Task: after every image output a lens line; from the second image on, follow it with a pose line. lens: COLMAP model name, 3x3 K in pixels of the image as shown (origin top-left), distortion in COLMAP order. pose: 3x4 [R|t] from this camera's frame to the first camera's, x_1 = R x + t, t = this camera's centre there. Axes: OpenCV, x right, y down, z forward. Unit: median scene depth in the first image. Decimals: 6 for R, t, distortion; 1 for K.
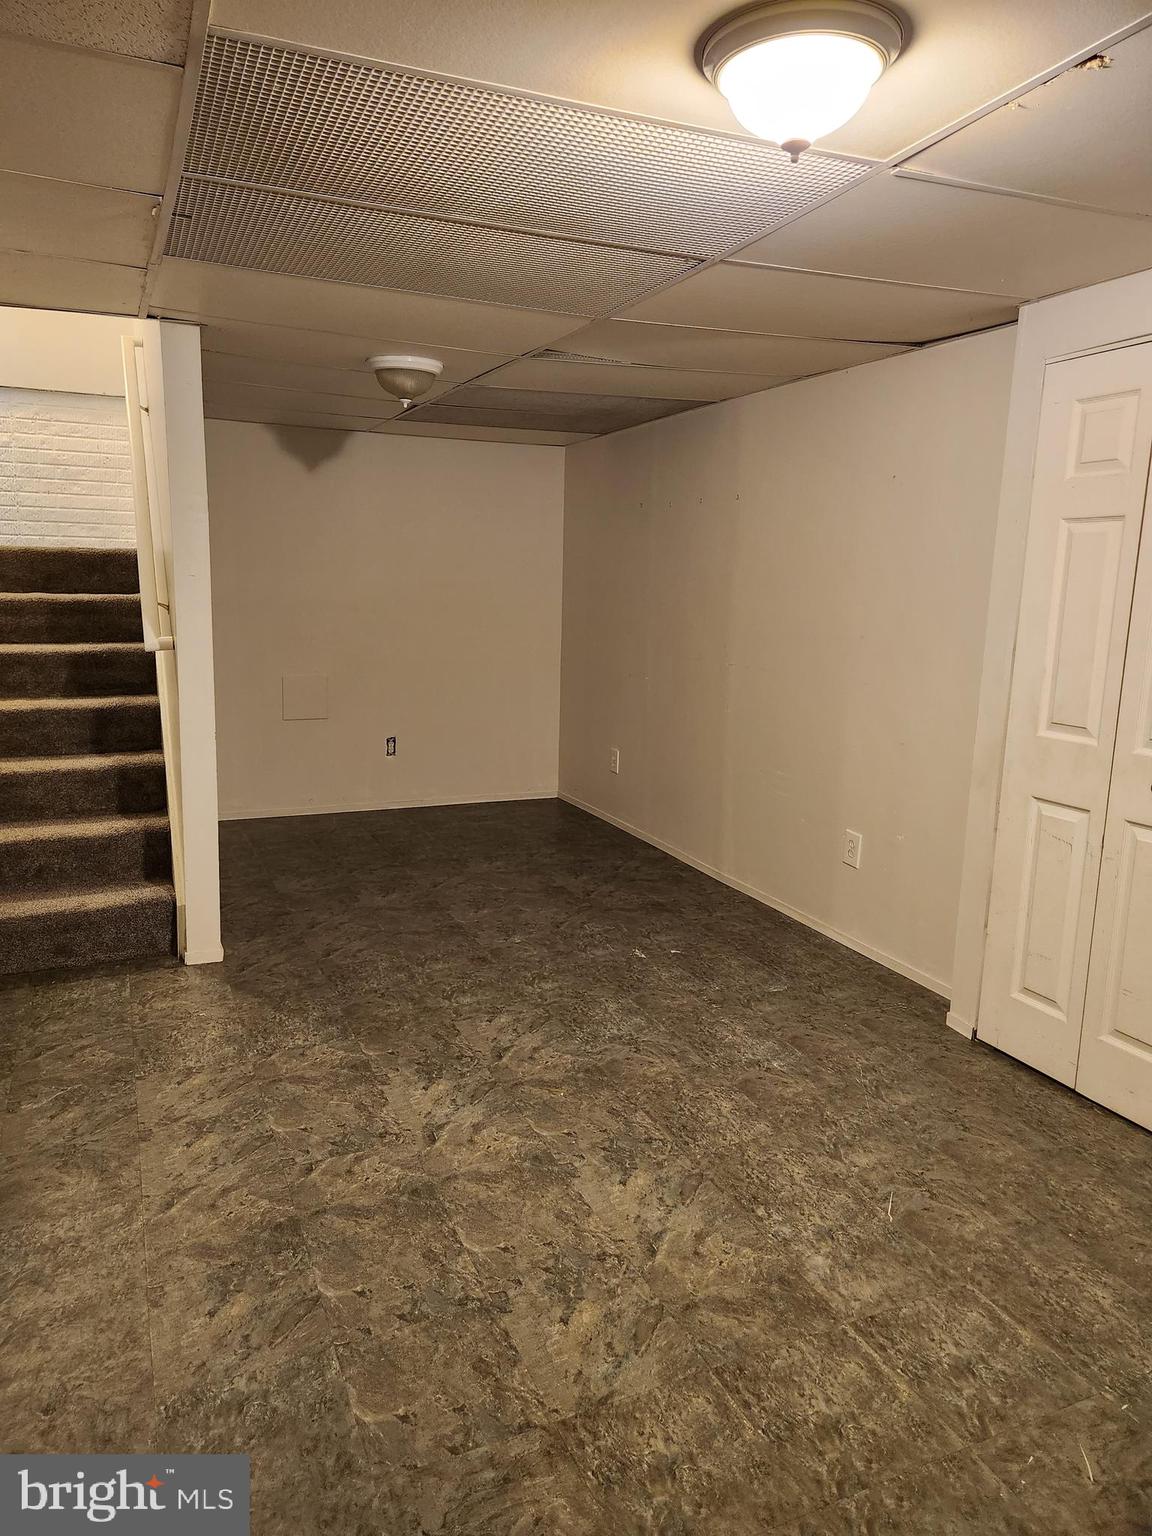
lens RADIAL K [[1034.9, 0, 564.0], [0, 1034.9, 762.6], [0, 0, 1]] dist [0.084391, -0.077828]
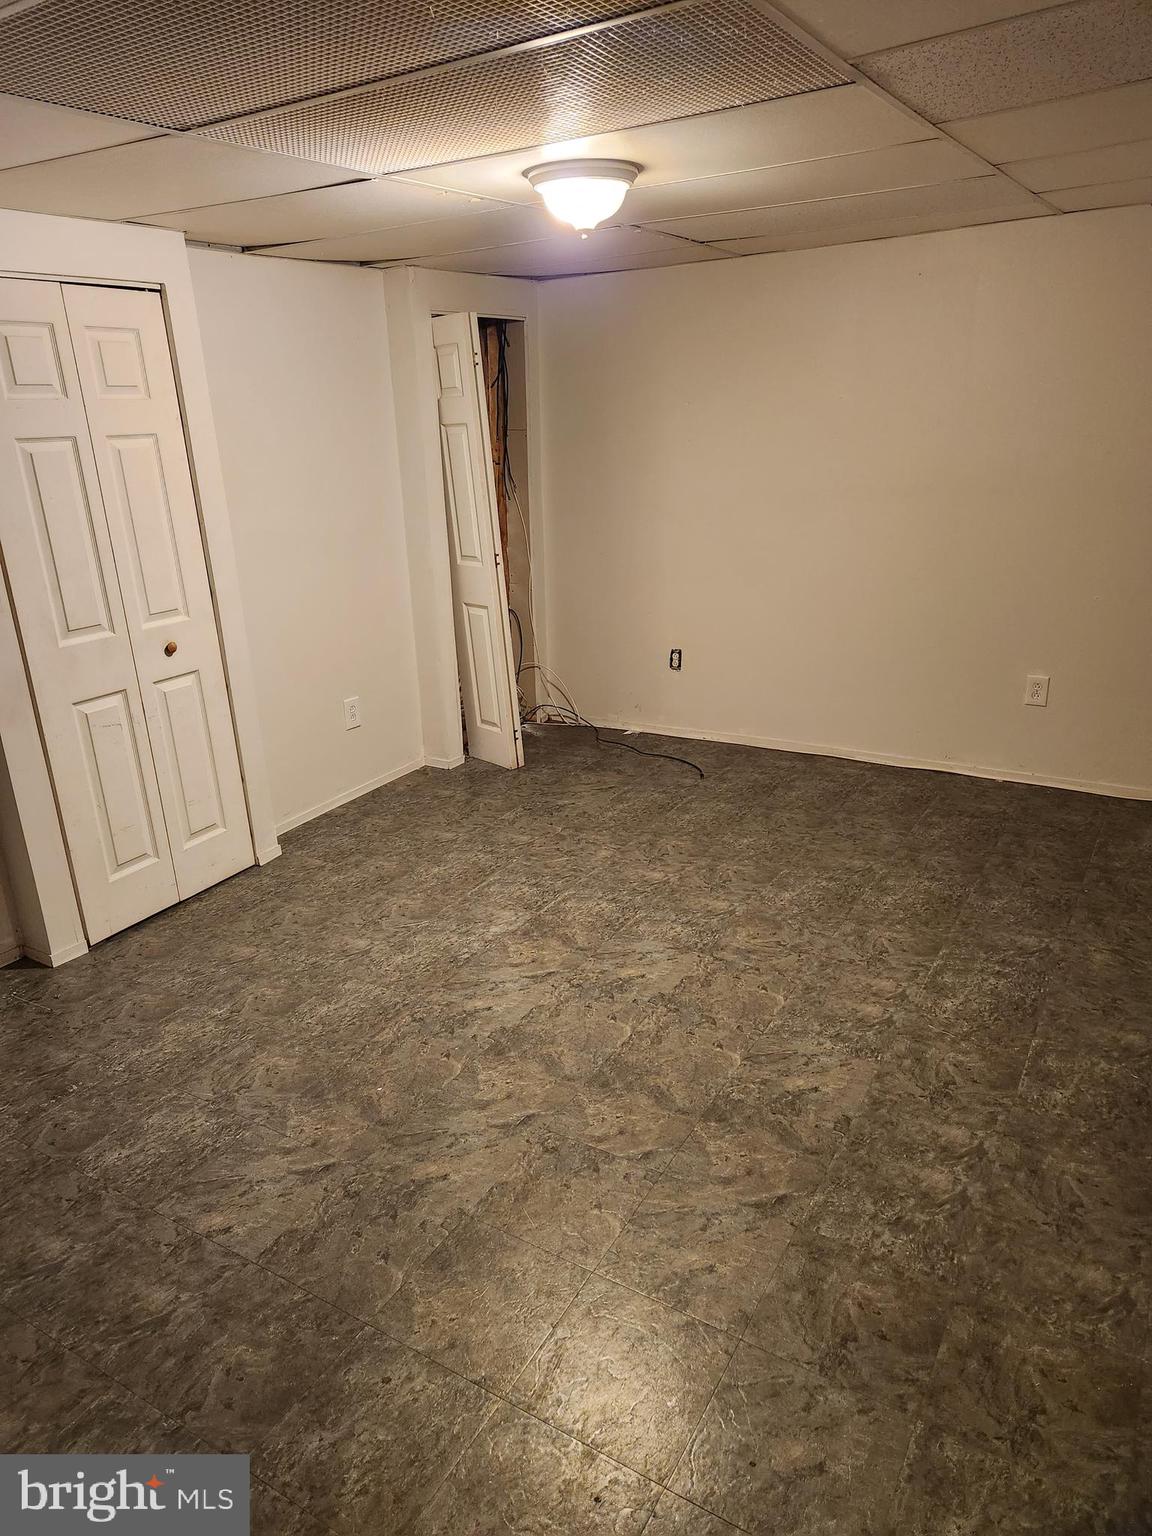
lens RADIAL K [[1034.9, 0, 564.0], [0, 1034.9, 762.6], [0, 0, 1]] dist [0.084391, -0.077828]
pose [[-0.580151, -0.255505, 0.773397, -0.885990], [0.175061, 0.888220, 0.424758, -0.361399], [-0.795474, 0.381815, -0.470573, 1.442632]]
